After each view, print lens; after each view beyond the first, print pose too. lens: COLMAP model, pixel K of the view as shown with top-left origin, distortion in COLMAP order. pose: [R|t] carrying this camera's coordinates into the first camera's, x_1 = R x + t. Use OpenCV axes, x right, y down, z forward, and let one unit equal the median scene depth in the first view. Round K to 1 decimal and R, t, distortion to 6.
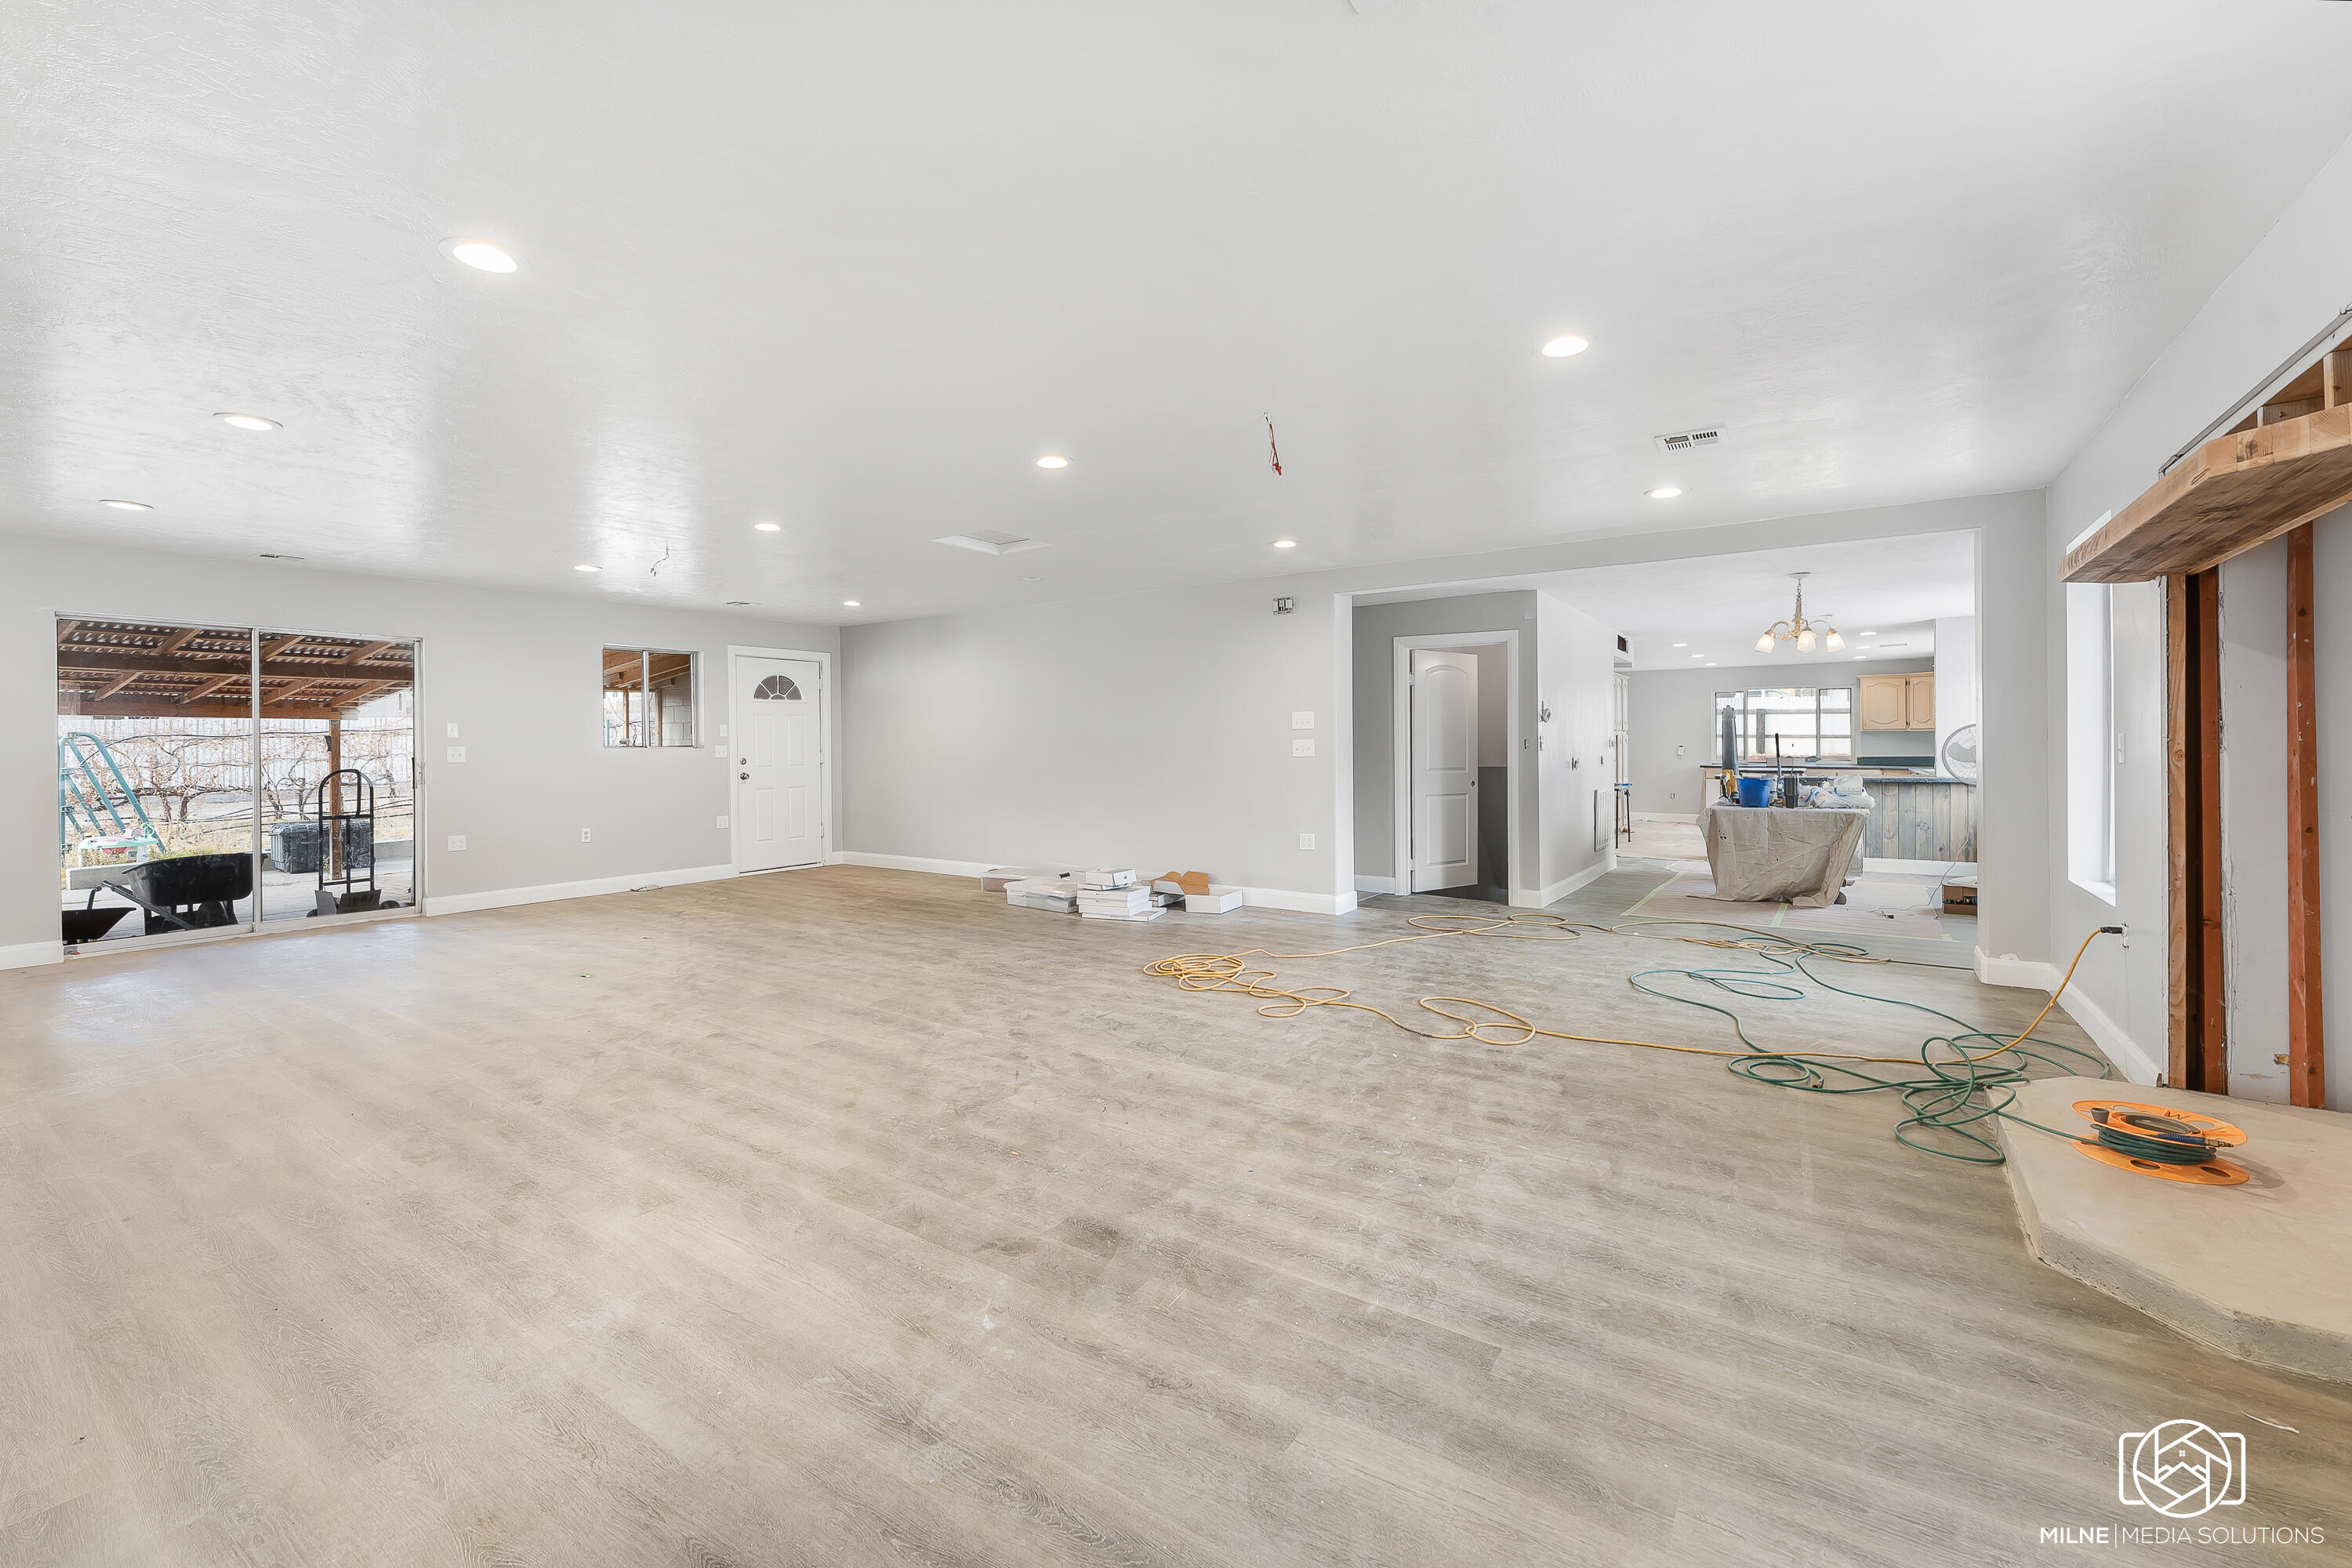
lens RADIAL K [[952.1, 0, 1170.6], [0, 952.1, 760.8], [0, 0, 1]] dist [0.000899, -0.000091]
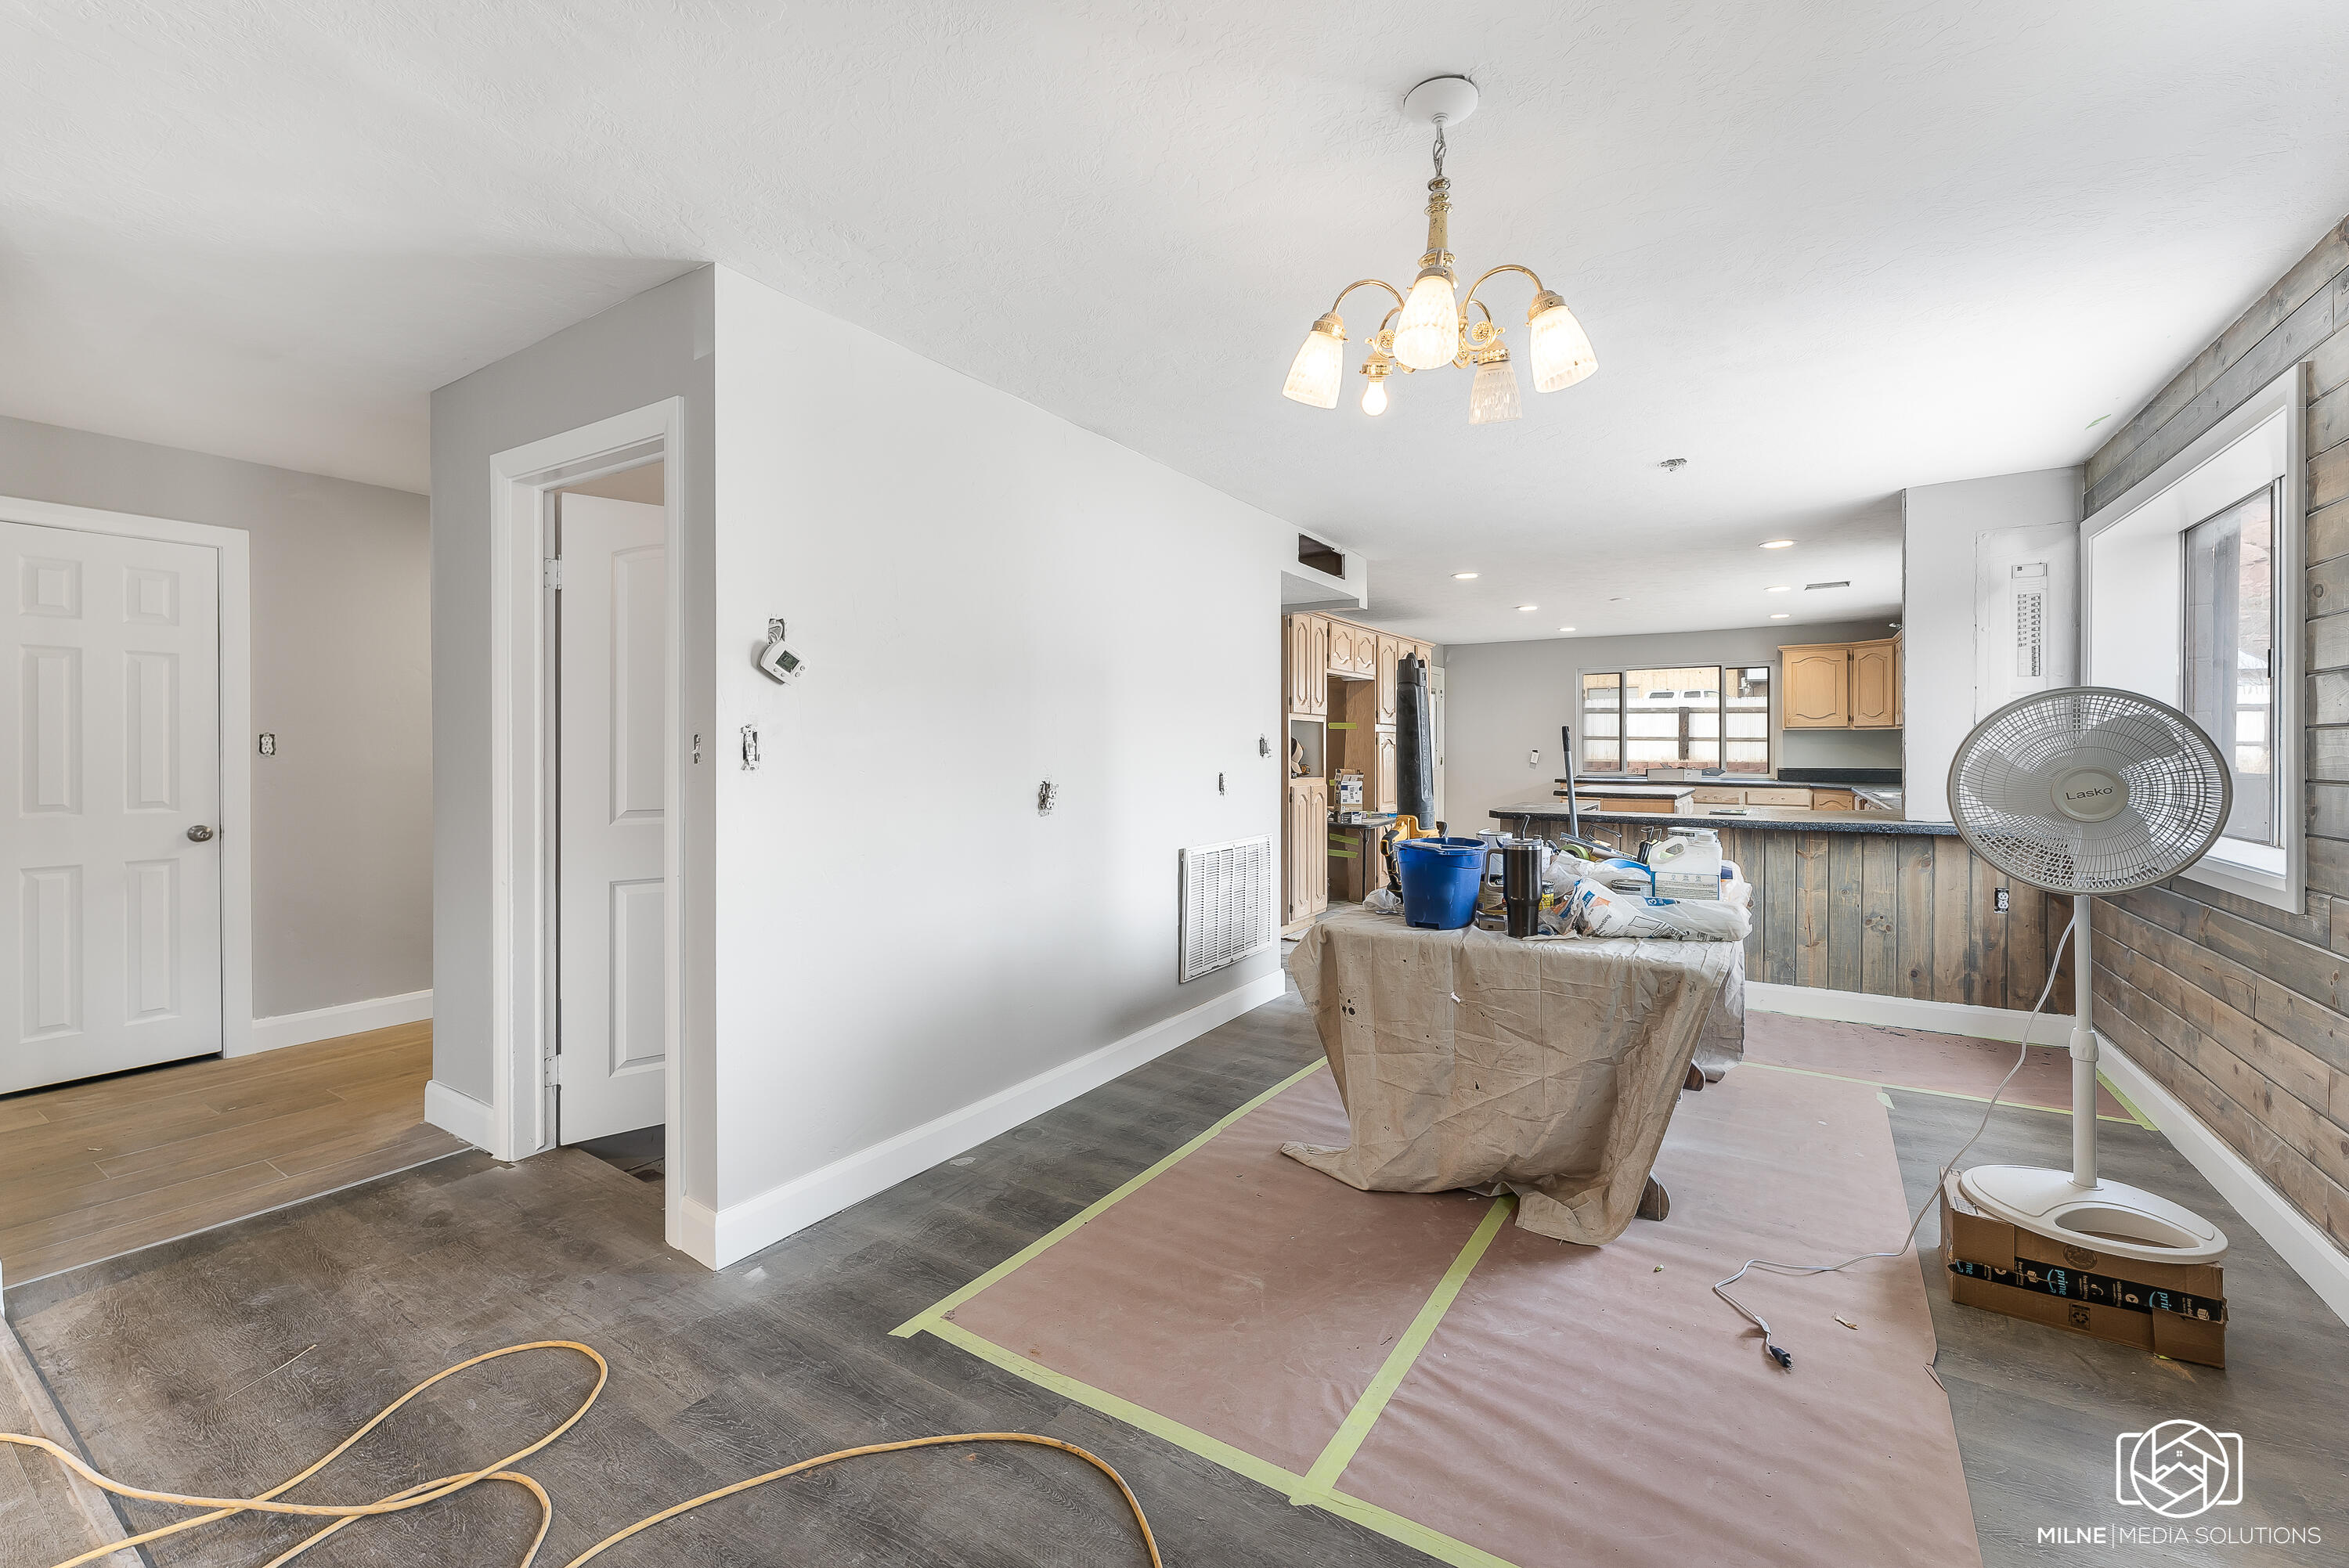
lens RADIAL K [[950.7, 0, 1176.3], [0, 950.7, 758.3], [0, 0, 1]] dist [0.000899, -0.000091]
pose [[0.999103, 0.007798, 0.041621, 0.522497], [-0.007809, 0.999970, 0.000114, -0.015391], [-0.041619, -0.000439, 0.999133, 0.671864]]
